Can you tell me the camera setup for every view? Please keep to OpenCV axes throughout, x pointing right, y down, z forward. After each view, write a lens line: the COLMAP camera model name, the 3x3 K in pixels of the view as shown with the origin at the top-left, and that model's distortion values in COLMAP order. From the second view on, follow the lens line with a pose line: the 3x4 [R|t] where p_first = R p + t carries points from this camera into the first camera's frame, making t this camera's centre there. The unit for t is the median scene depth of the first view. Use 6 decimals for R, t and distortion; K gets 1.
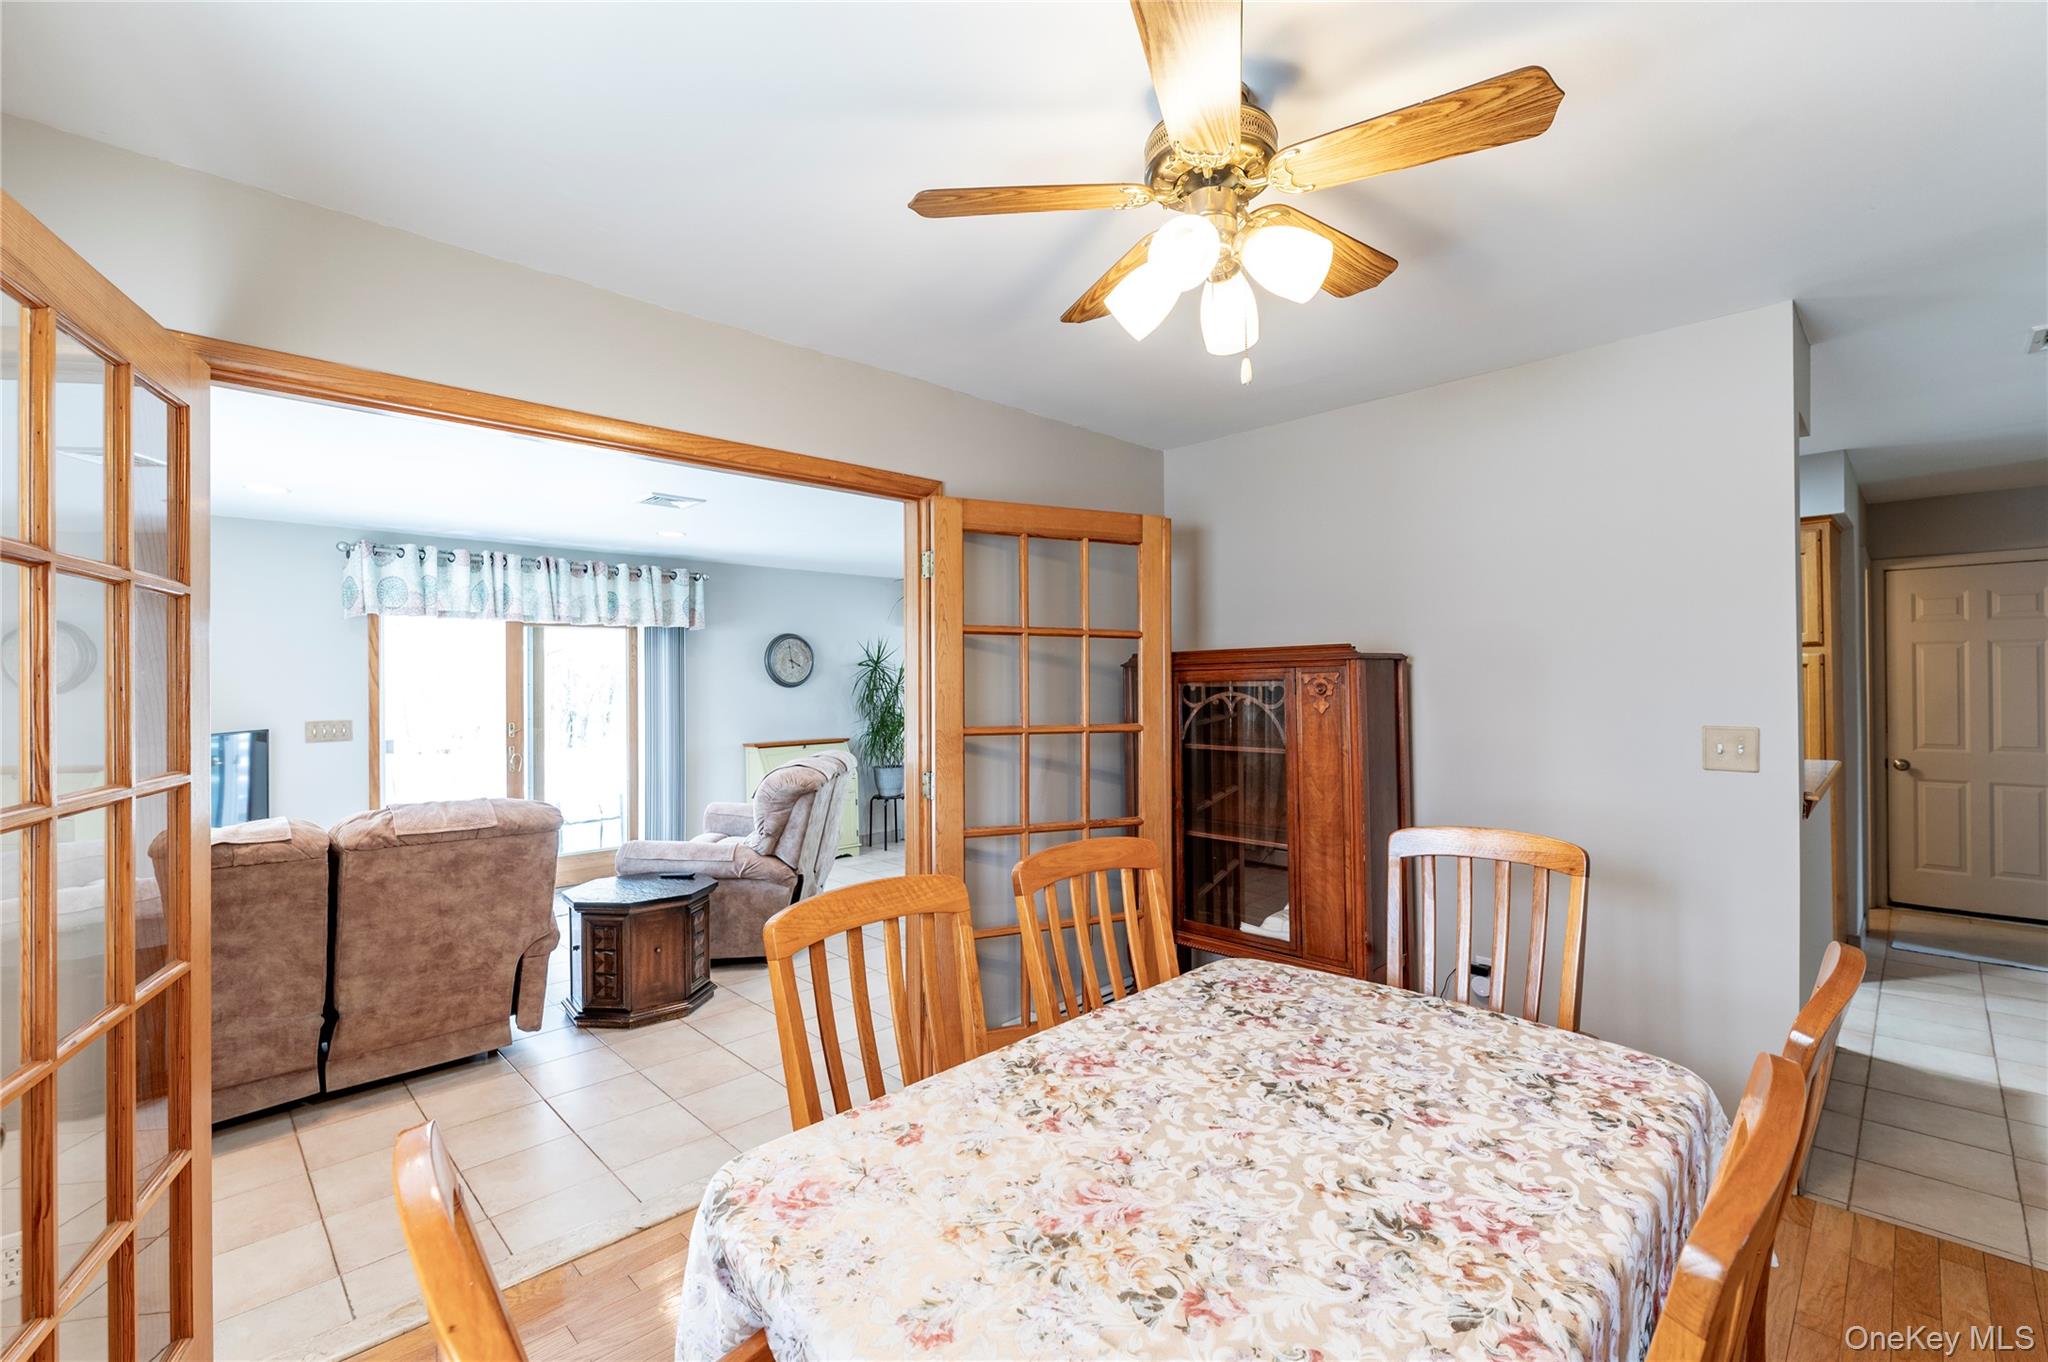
lens RADIAL K [[887.9, 0, 1022.5], [0, 887.9, 670.4], [0, 0, 1]] dist [-0.000106, -0.000071]
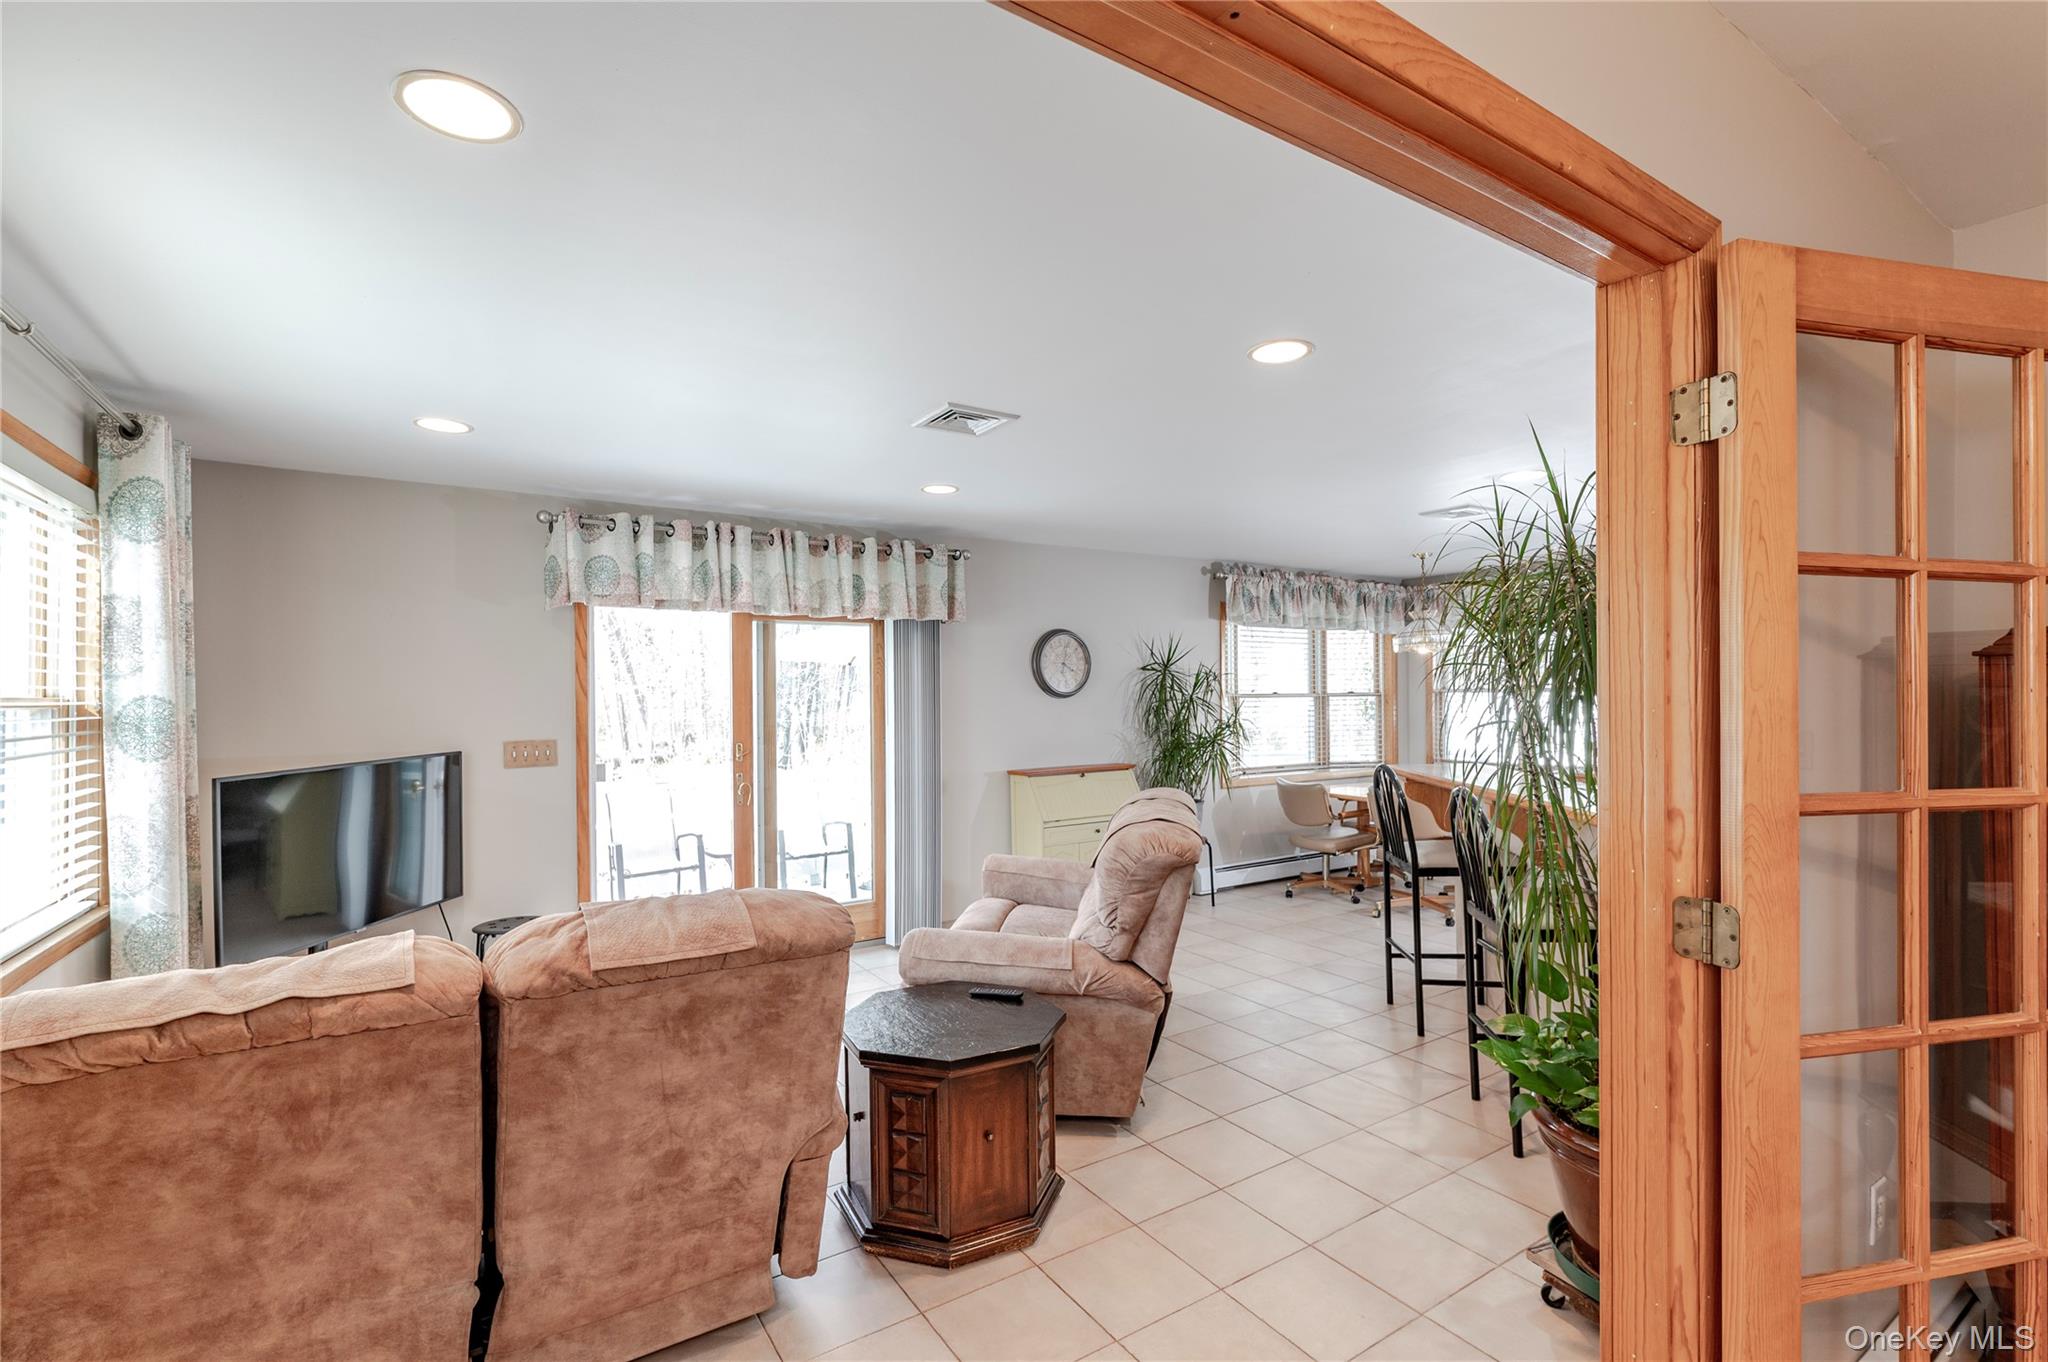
lens RADIAL K [[916.3, 0, 1024.0], [0, 916.3, 681.0], [0, 0, 1]] dist [-0.002130, -0.000475]
pose [[0.980667, -0.002671, -0.195666, -0.292730], [0.002842, 0.999996, 0.000595, 0.007279], [0.195663, -0.001139, 0.980670, 0.437718]]
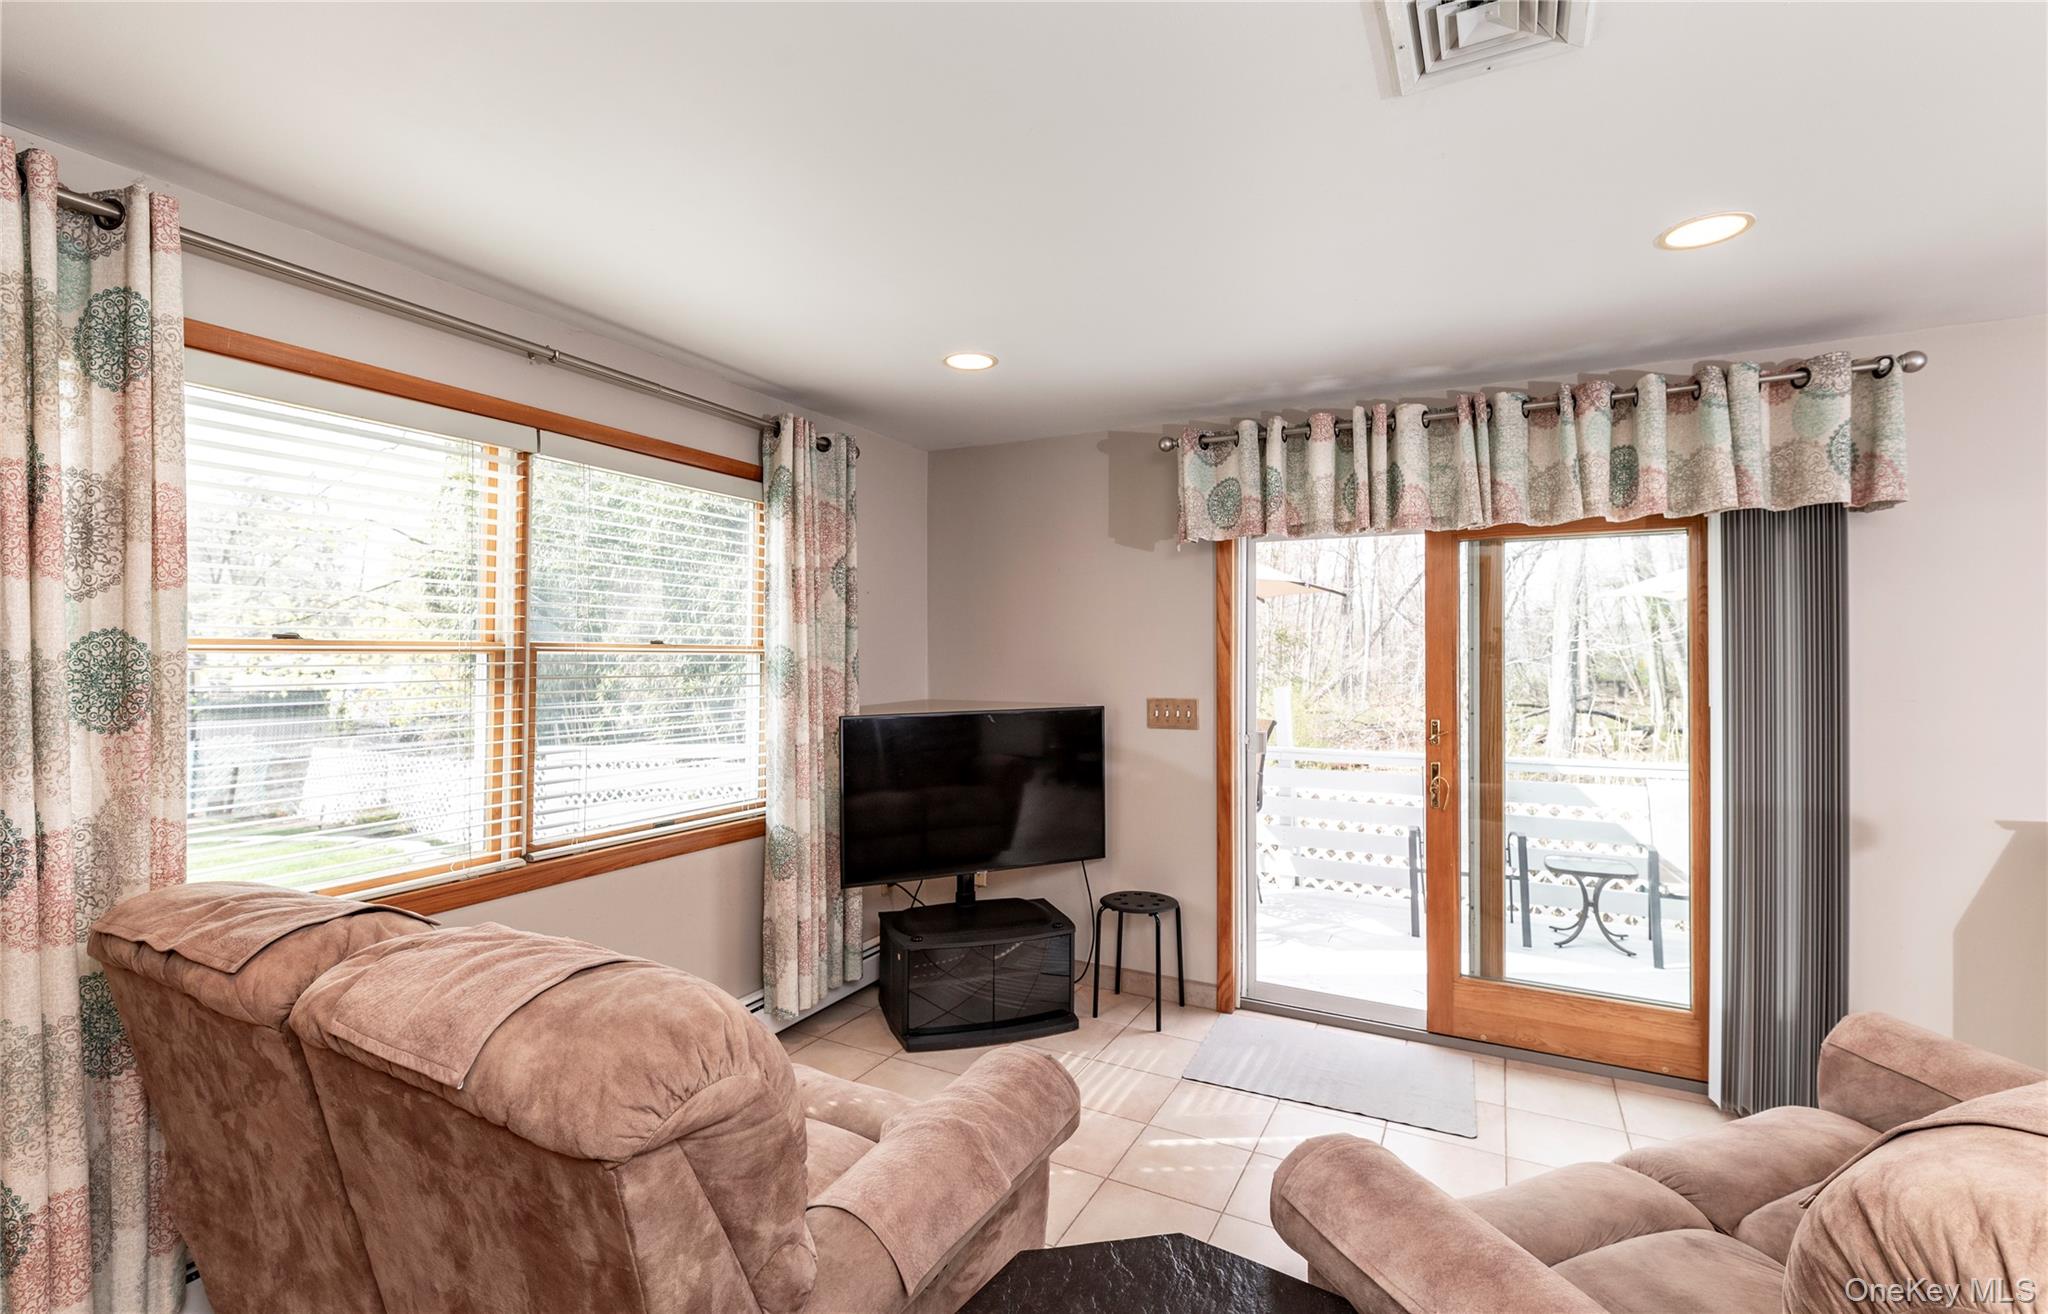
lens RADIAL K [[890.2, 0, 1021.5], [0, 890.2, 642.4], [0, 0, 1]] dist [-0.000981, -0.000400]
pose [[0.297080, 0.000789, -0.954852, -0.218052], [0.009651, 0.999946, 0.003829, 0.012425], [0.954804, -0.010353, 0.297057, 1.015709]]
